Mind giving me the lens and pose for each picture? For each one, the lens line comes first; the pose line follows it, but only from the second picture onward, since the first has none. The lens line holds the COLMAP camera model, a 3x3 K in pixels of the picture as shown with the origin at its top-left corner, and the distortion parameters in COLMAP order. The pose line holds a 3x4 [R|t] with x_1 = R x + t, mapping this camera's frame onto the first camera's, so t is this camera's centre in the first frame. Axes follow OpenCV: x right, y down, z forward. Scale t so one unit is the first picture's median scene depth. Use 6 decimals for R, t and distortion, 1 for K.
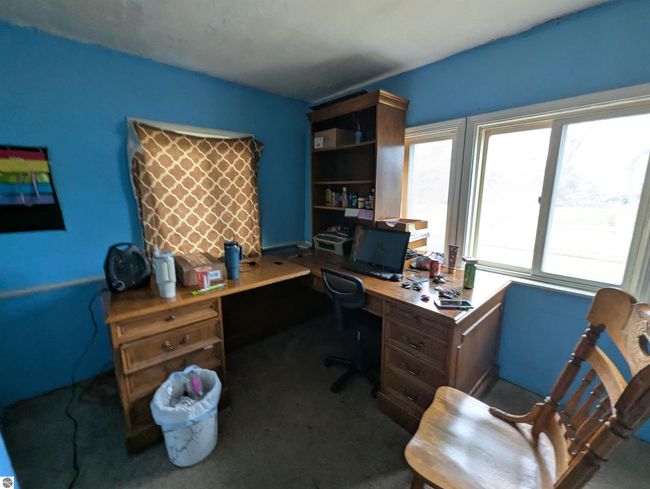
lens RADIAL K [[270.2, 0, 324.1], [0, 270.2, 243.7], [0, 0, 1]] dist [-0.000988, -0.000278]
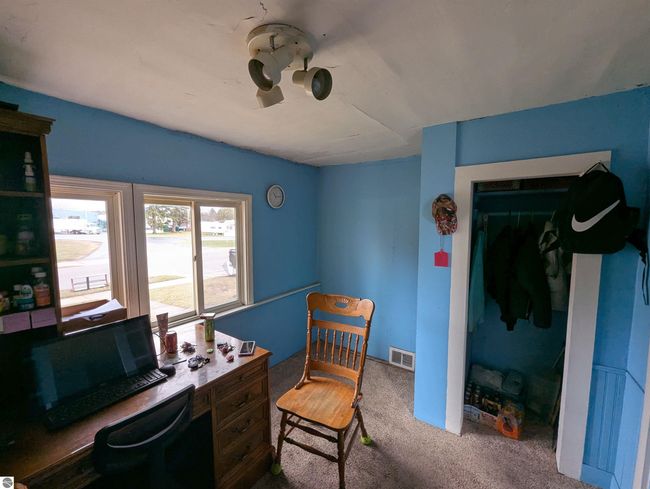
lens RADIAL K [[270.2, 0, 319.9], [0, 270.2, 245.3], [0, 0, 1]] dist [-0.000988, -0.000278]
pose [[-0.216563, -0.064610, 0.974128, -0.644401], [0.203197, 0.972972, 0.109707, -0.254482], [-0.954888, 0.221699, -0.197581, 0.683305]]
